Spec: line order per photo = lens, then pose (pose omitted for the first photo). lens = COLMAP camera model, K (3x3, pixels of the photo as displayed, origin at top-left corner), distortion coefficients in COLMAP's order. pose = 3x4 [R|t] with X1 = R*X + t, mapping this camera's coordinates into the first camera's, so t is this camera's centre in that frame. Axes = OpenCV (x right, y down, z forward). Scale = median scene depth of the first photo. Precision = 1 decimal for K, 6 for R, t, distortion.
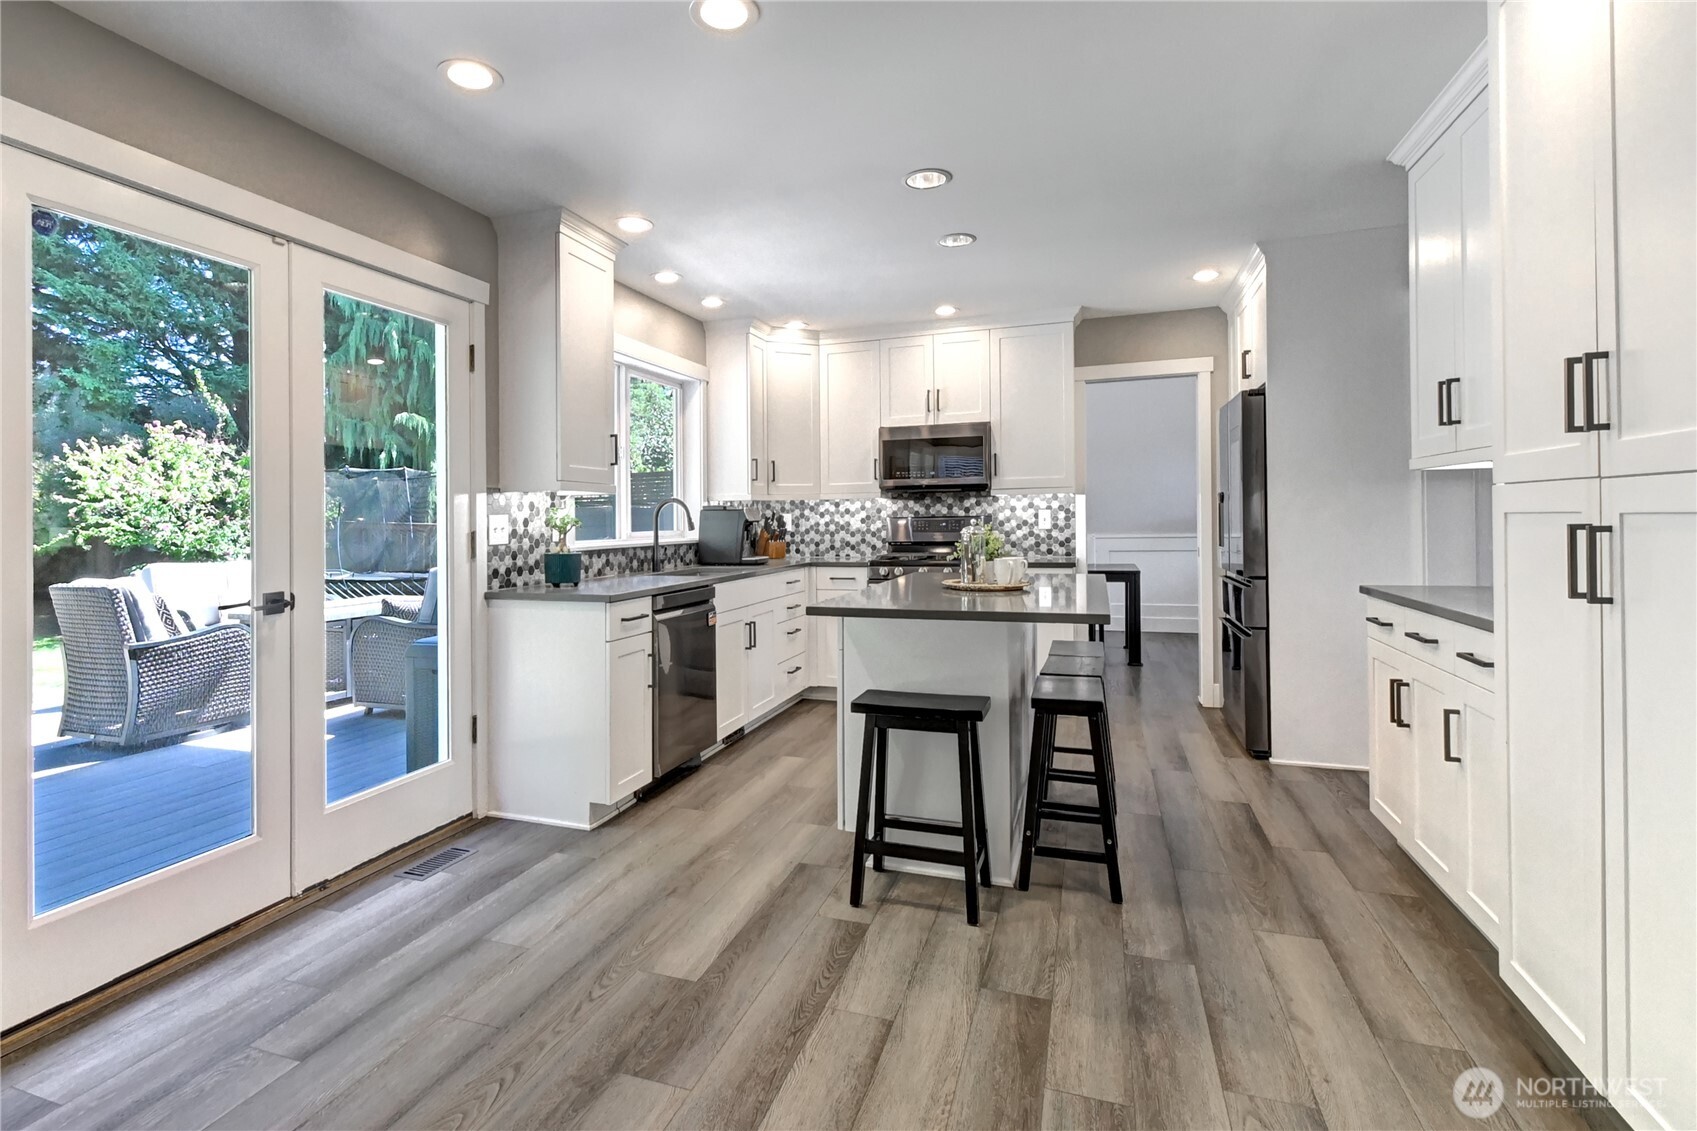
lens RADIAL K [[839.2, 0, 816.7], [0, 839.2, 516.5], [0, 0, 1]] dist [0.001740, 0.000264]
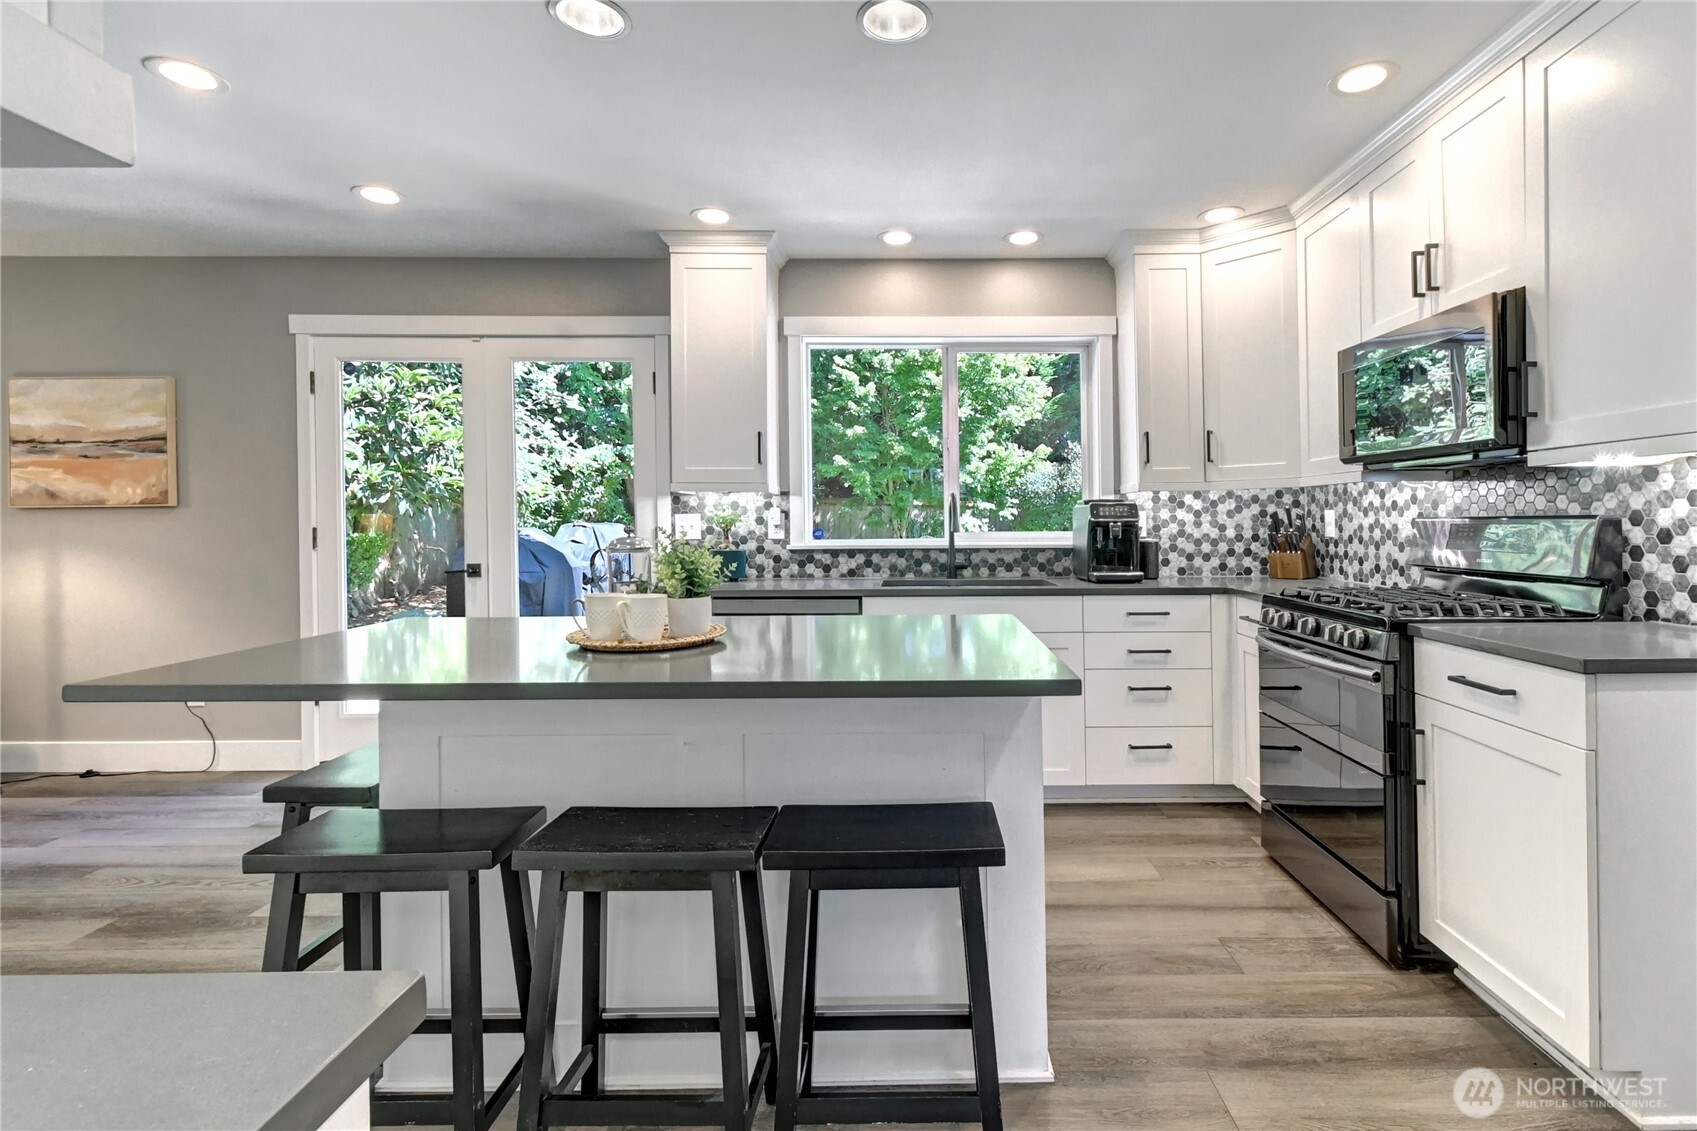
lens RADIAL K [[763.7, 0, 895.0], [0, 763.7, 523.1], [0, 0, 1]] dist [0.001252, -0.000092]
pose [[0.338410, 0.015144, -0.940877, 0.452093], [0.001648, 0.999859, 0.016687, -0.003962], [0.940997, -0.007197, 0.338337, 0.583145]]
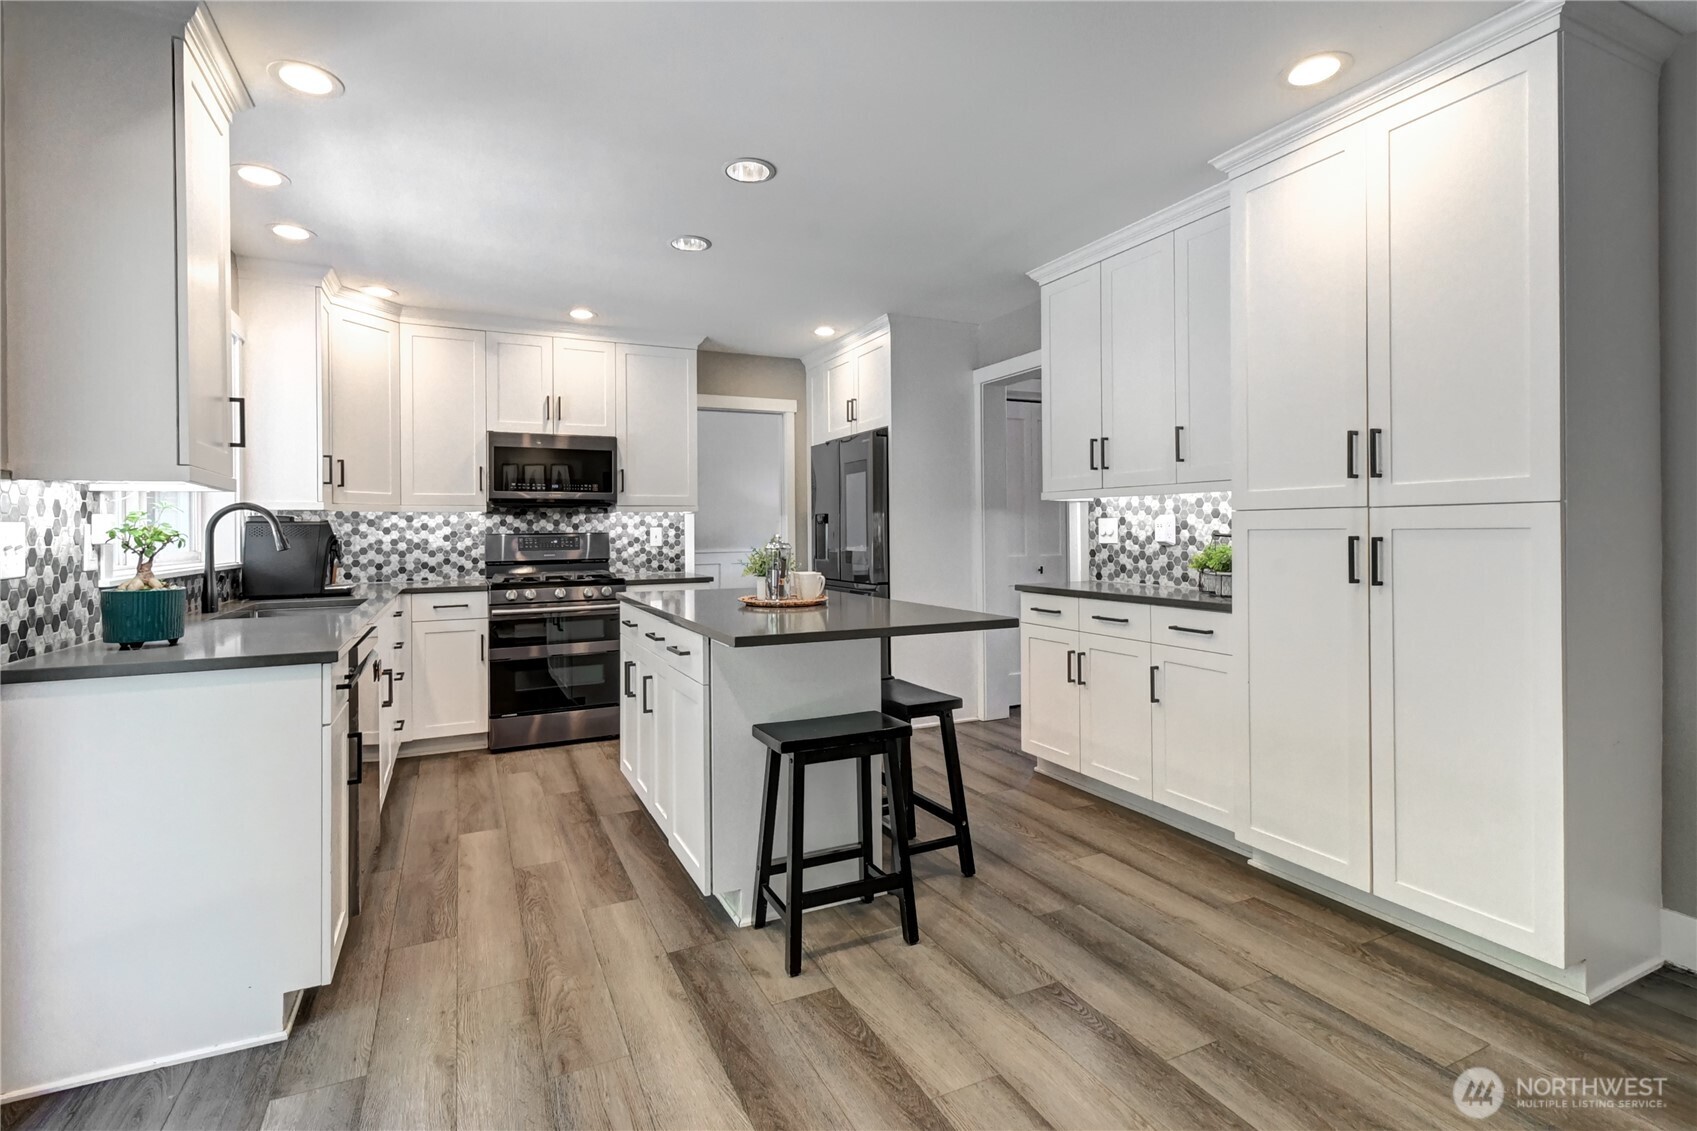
lens RADIAL K [[746.3, 0, 847.7], [0, 746.3, 536.7], [0, 0, 1]] dist [0.001761, -0.000483]
pose [[0.708332, 0.002763, 0.705874, -0.215766], [-0.002500, 0.999996, -0.001406, 0.004385], [-0.705875, -0.000769, 0.708336, 0.191359]]
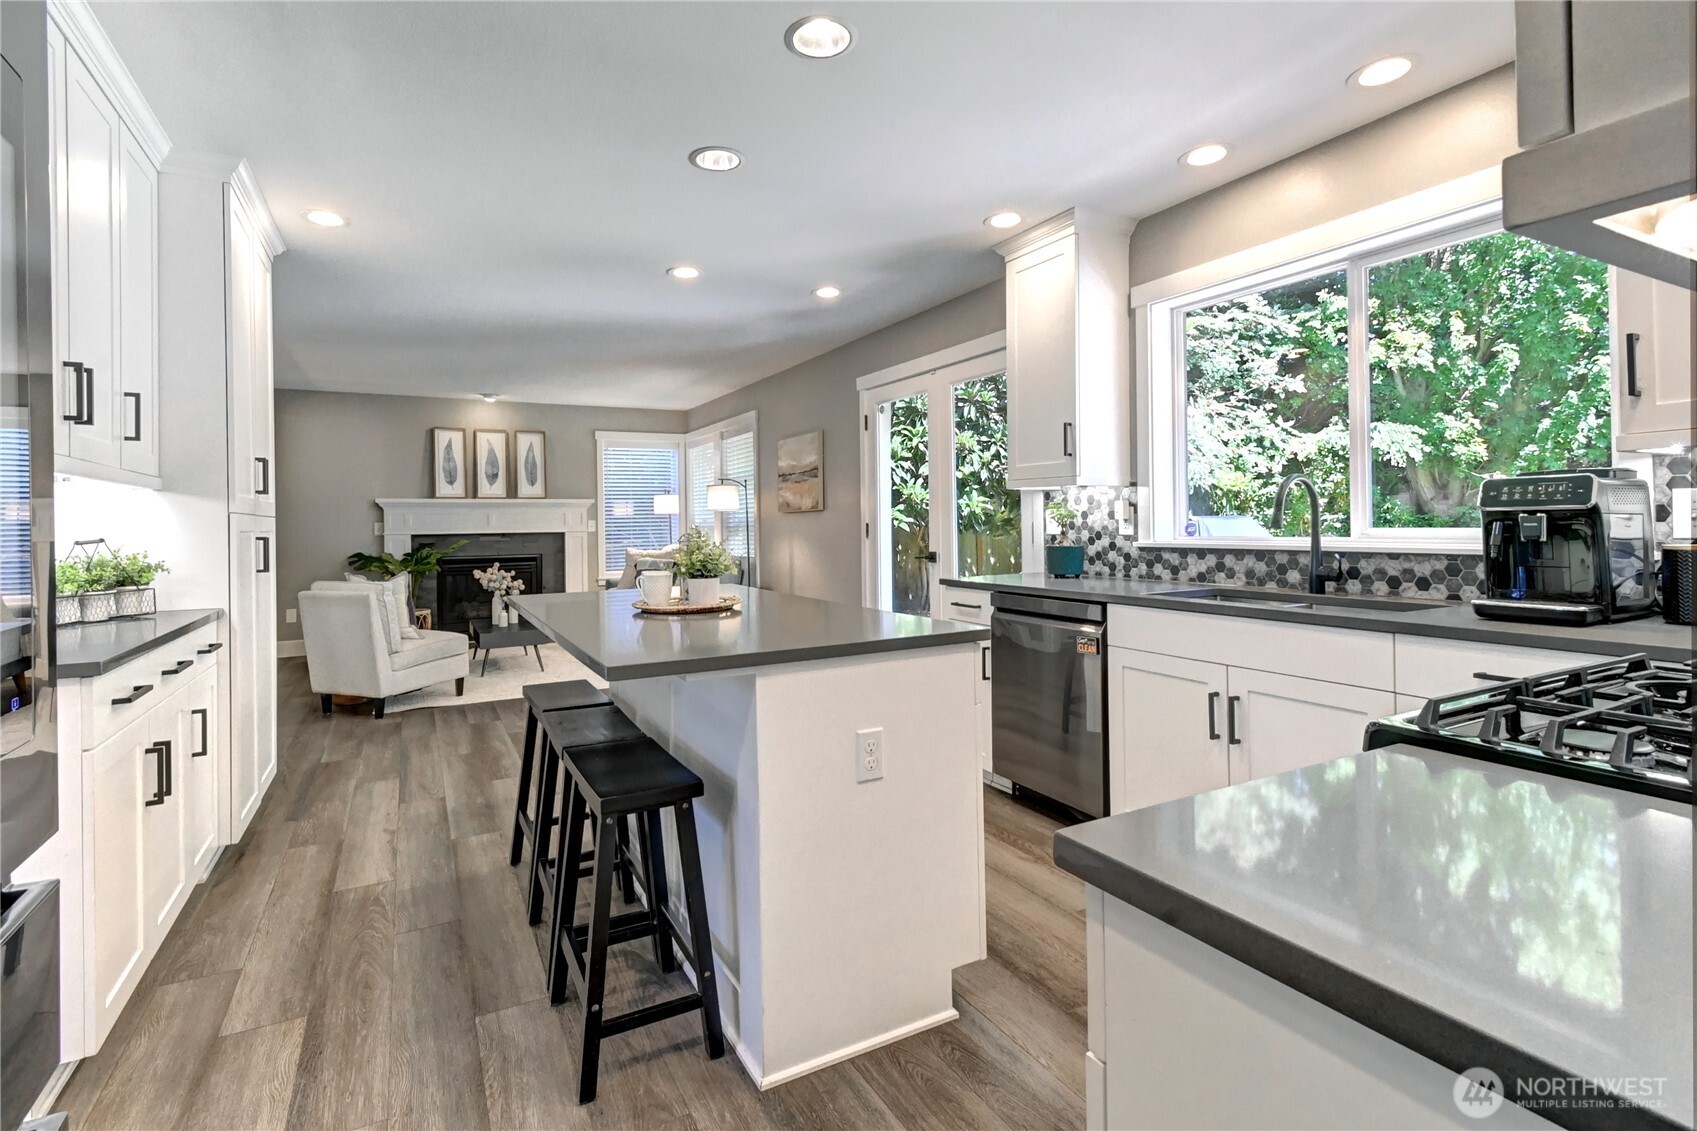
lens RADIAL K [[772.4, 0, 860.8], [0, 772.4, 521.5], [0, 0, 1]] dist [0.001754, 0.000115]
pose [[-0.661905, 0.024694, -0.749181, 0.387913], [0.026688, 0.999600, 0.009370, -0.001067], [0.749112, -0.013792, -0.662300, 0.965486]]
